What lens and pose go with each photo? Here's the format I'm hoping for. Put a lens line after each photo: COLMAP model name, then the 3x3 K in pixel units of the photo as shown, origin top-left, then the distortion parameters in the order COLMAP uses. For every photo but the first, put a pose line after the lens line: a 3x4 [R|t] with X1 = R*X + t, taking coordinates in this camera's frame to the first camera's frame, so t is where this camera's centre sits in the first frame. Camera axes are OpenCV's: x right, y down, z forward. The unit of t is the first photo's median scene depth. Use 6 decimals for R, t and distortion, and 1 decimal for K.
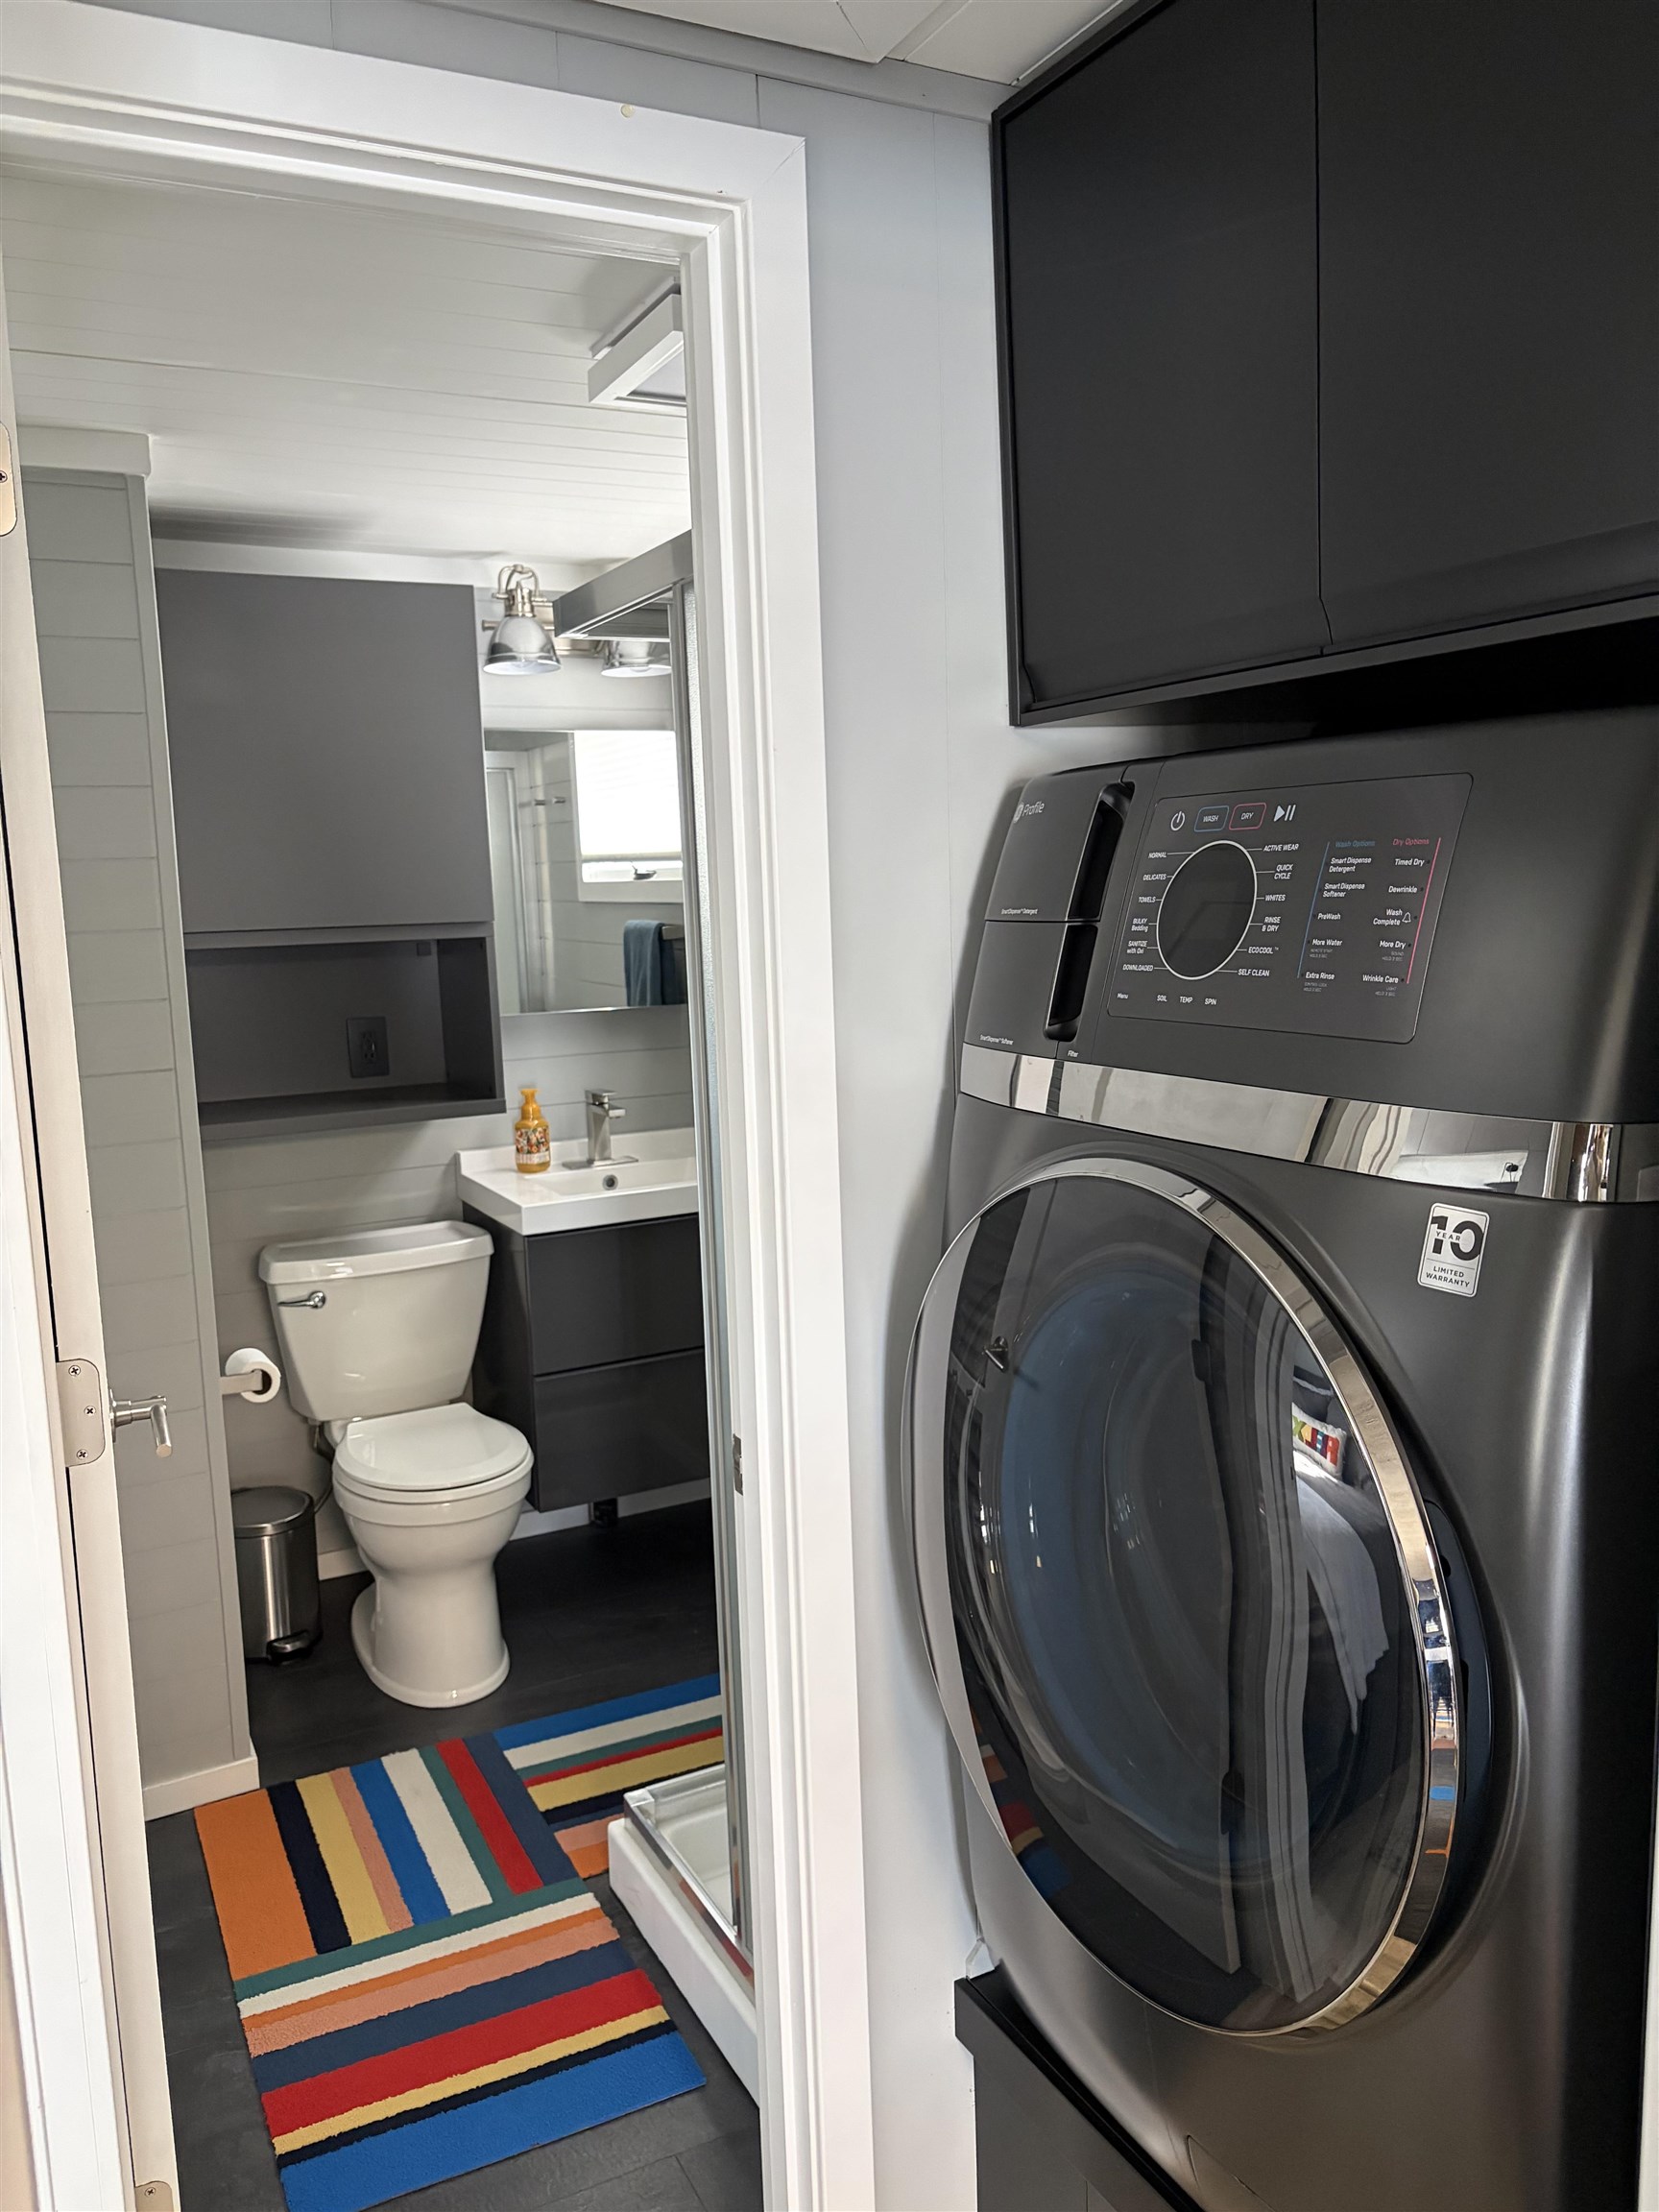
lens RADIAL K [[1671.1, 0, 834.4], [0, 1671.1, 1121.0], [0, 0, 1]] dist [0.046868, 0.004444]
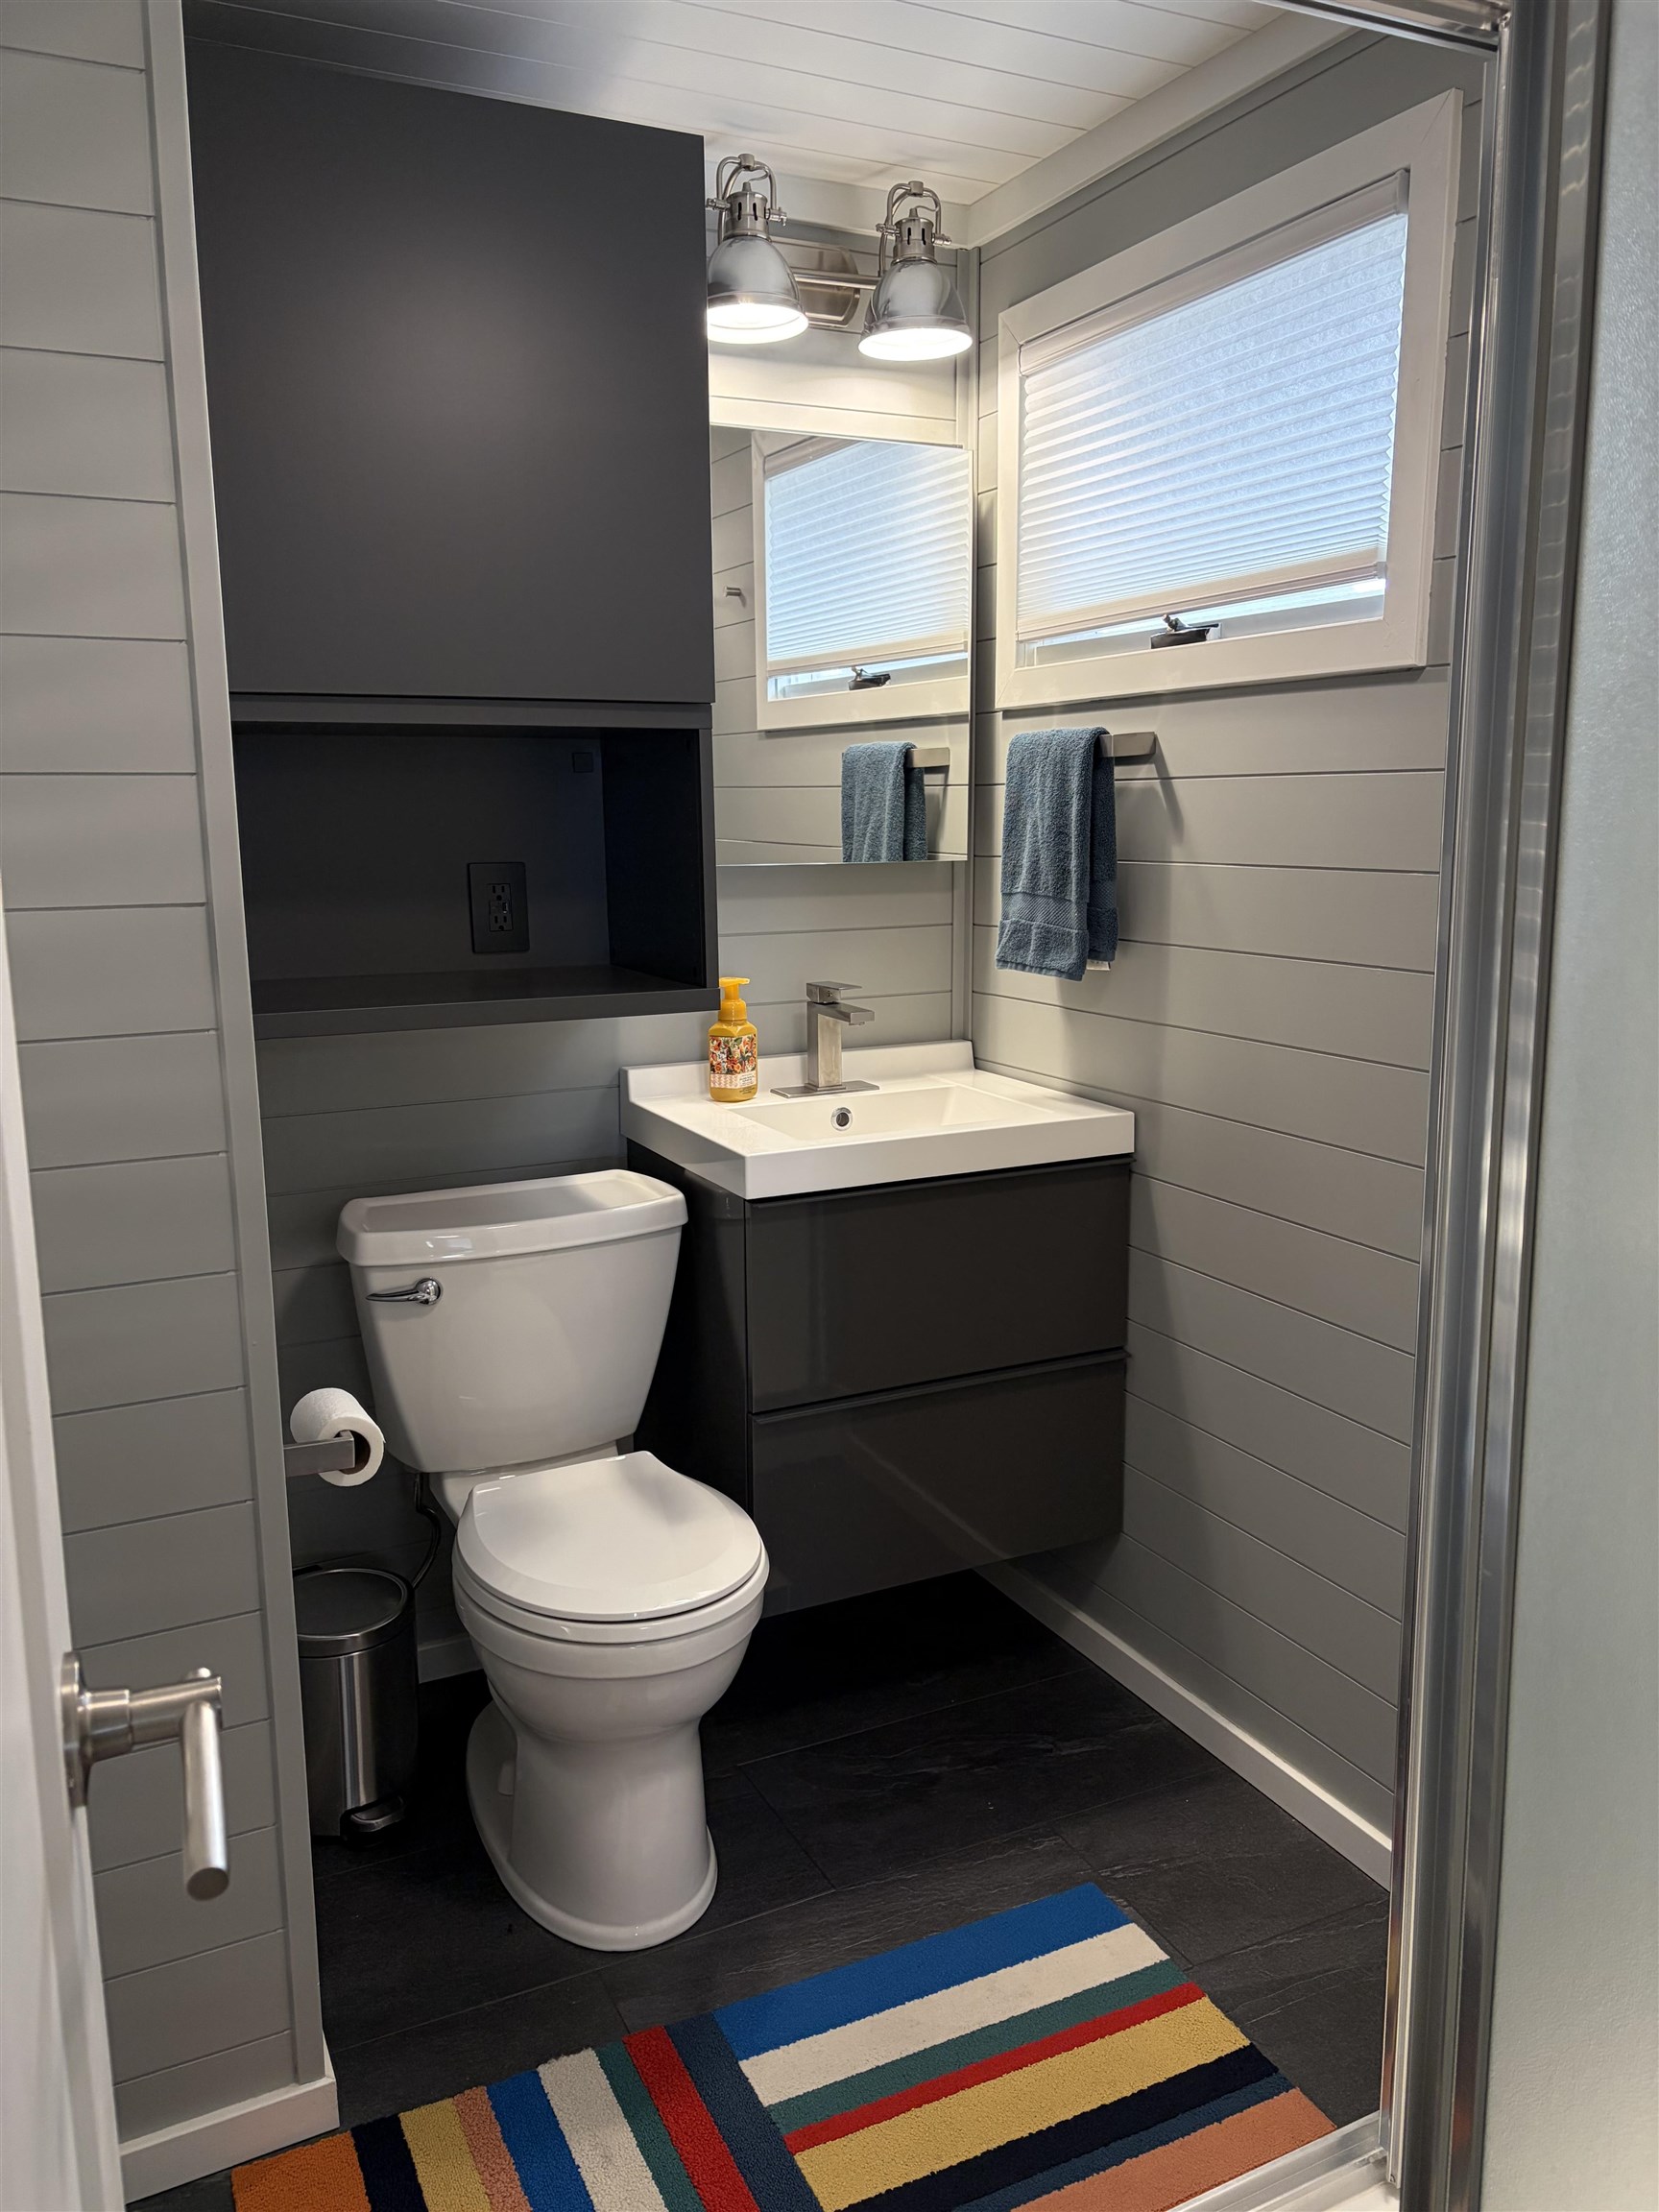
lens RADIAL K [[1671.1, 0, 824.3], [0, 1671.1, 1094.8], [0, 0, 1]] dist [0.046868, 0.004444]
pose [[0.999382, 0.021787, -0.027569, -0.138604], [-0.020941, 0.999312, 0.030606, 0.007424], [0.028217, -0.030010, 0.999151, 0.358979]]
